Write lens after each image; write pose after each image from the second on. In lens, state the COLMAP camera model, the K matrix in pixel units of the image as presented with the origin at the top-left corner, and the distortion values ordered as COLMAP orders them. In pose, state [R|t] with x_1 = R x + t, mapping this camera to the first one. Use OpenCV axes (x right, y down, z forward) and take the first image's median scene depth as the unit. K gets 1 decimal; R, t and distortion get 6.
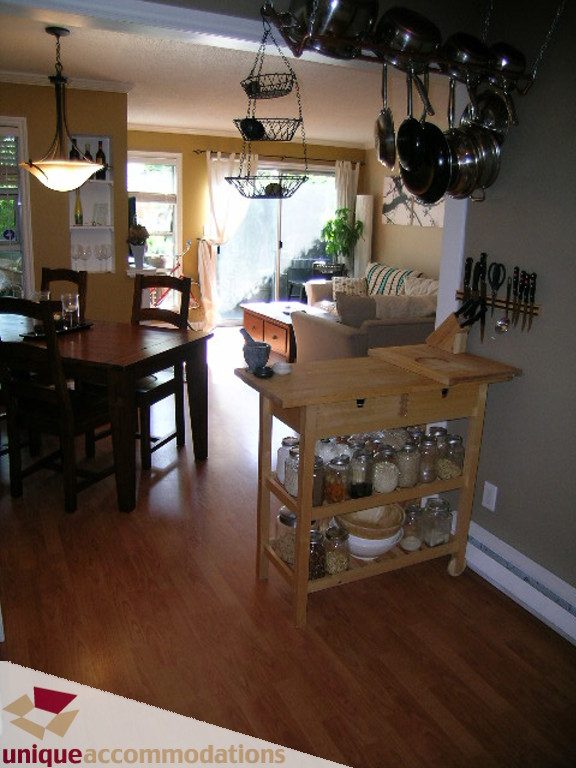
lens RADIAL K [[612.0, 0, 287.3], [0, 612.0, 371.3], [0, 0, 1]] dist [-0.161027, 0.115016]
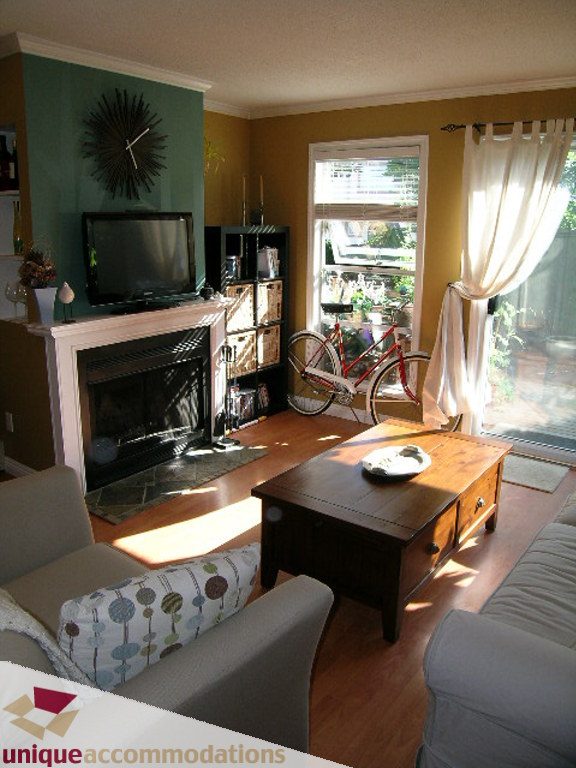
lens RADIAL K [[612.0, 0, 287.3], [0, 612.0, 371.3], [0, 0, 1]] dist [-0.161027, 0.115016]
pose [[0.435901, 0.184901, -0.880796, 0.290116], [-0.222760, 0.970383, 0.093465, -0.154003], [0.871991, 0.155465, 0.464179, 0.600215]]
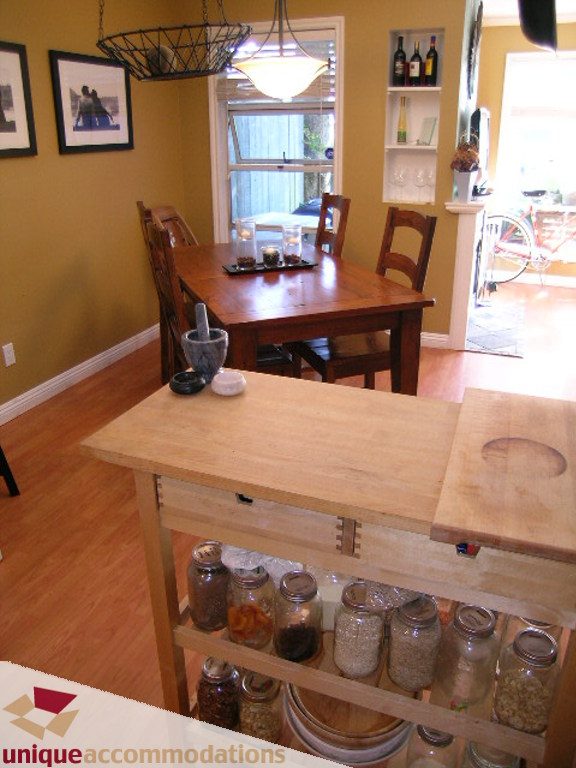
lens RADIAL K [[612.0, 0, 287.3], [0, 612.0, 371.3], [0, 0, 1]] dist [-0.161027, 0.115016]
pose [[0.673186, 0.243641, -0.698183, 0.124746], [-0.162747, 0.969828, 0.181514, -0.038120], [0.721342, -0.008566, 0.692526, 0.187095]]
